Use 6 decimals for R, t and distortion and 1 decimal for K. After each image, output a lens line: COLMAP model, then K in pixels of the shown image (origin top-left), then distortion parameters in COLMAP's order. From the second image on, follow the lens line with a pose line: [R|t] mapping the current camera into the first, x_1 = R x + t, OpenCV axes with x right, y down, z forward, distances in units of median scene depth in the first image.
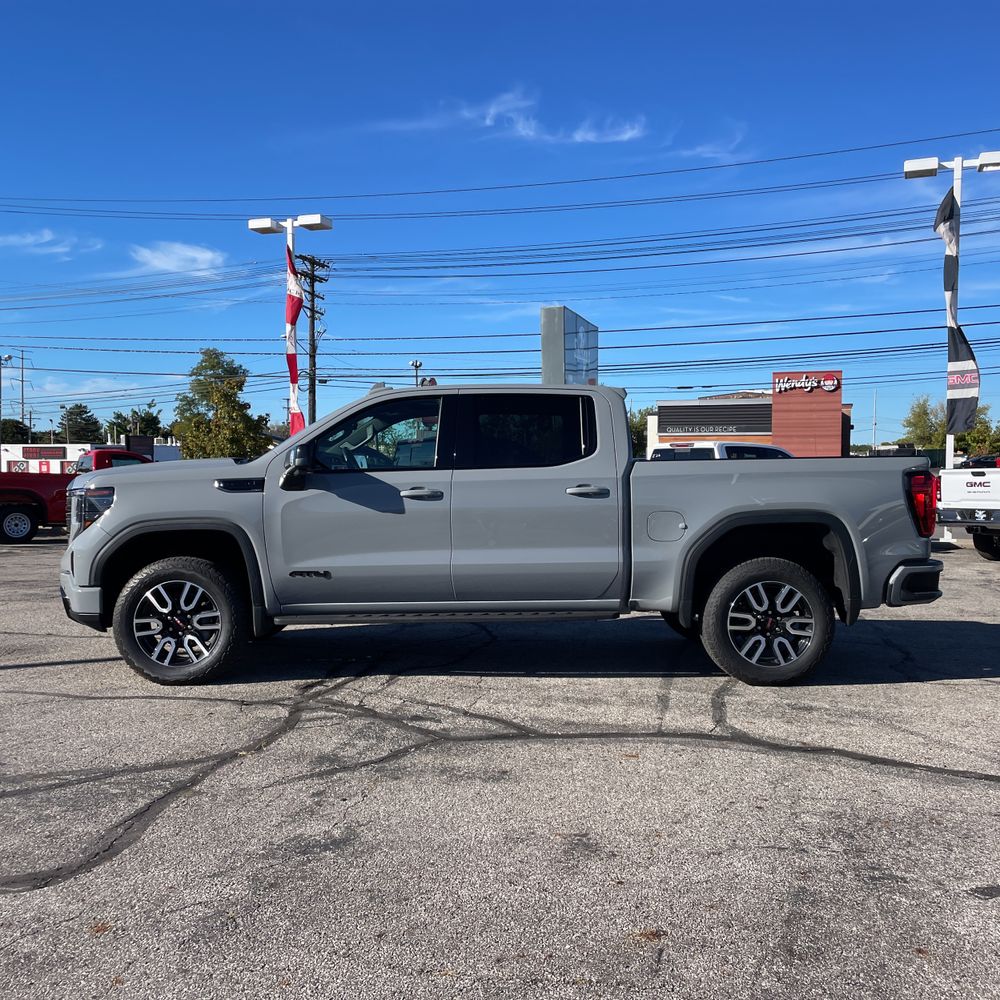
lens RADIAL K [[1015.8, 0, 499.2], [0, 1015.8, 480.7], [0, 0, 1]] dist [0.042498, -0.037573]
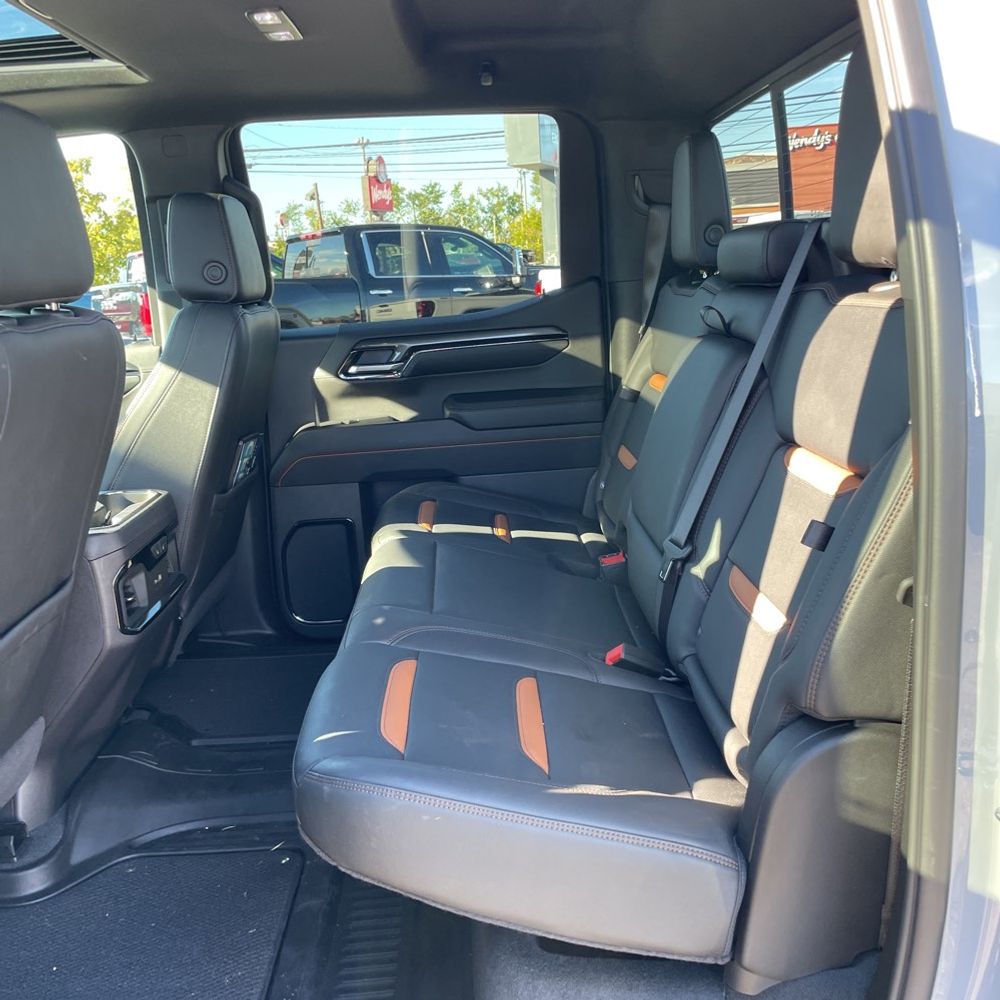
lens RADIAL K [[1009.9, 0, 512.7], [0, 1009.9, 499.0], [0, 0, 1]] dist [0.076831, -0.093228]
pose [[0.997892, -0.059120, 0.026761, 0.005189], [0.051811, 0.974119, 0.220019, -0.003949], [-0.039075, -0.218168, 0.975129, 0.109825]]
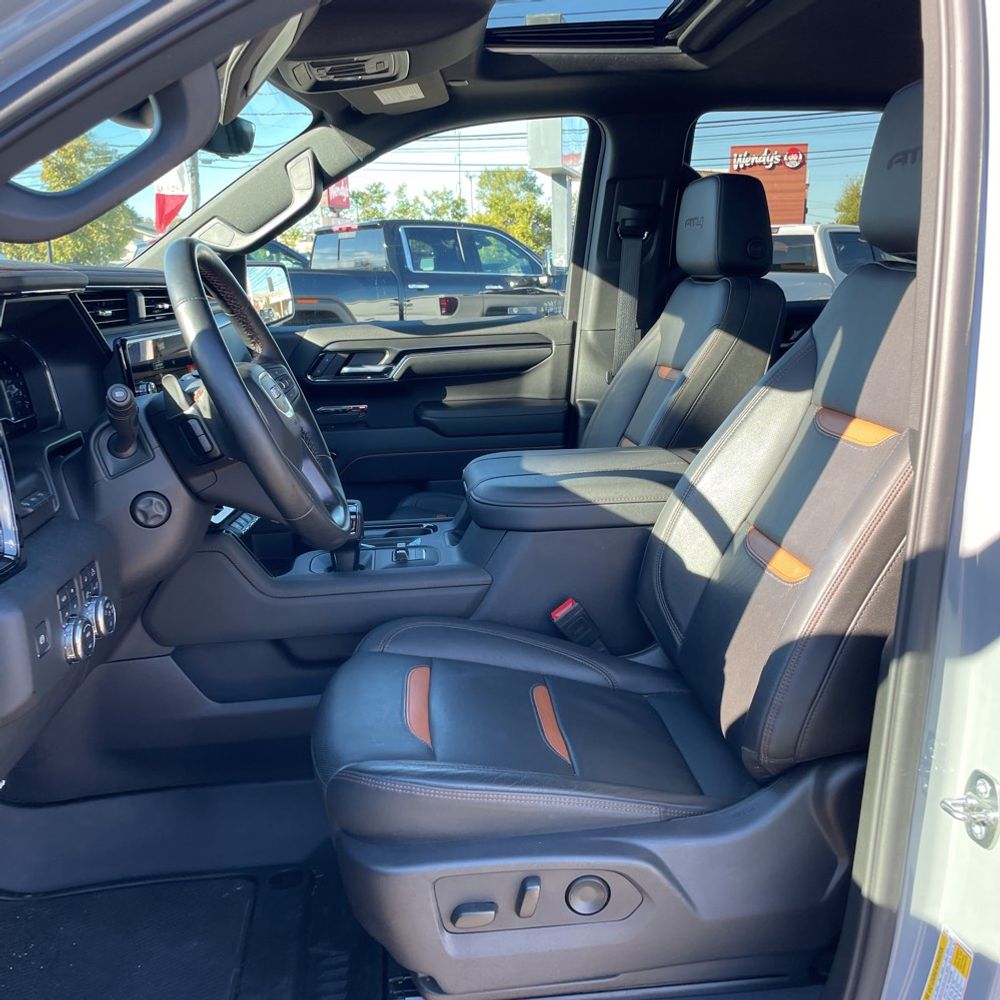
lens RADIAL K [[1015.8, 0, 499.2], [0, 1015.8, 480.7], [0, 0, 1]] dist [0.042498, -0.037573]
pose [[0.995591, -0.030346, 0.088753, -0.015319], [0.011950, 0.979545, 0.200871, -0.003651], [-0.093033, -0.198925, 0.975589, 0.108956]]
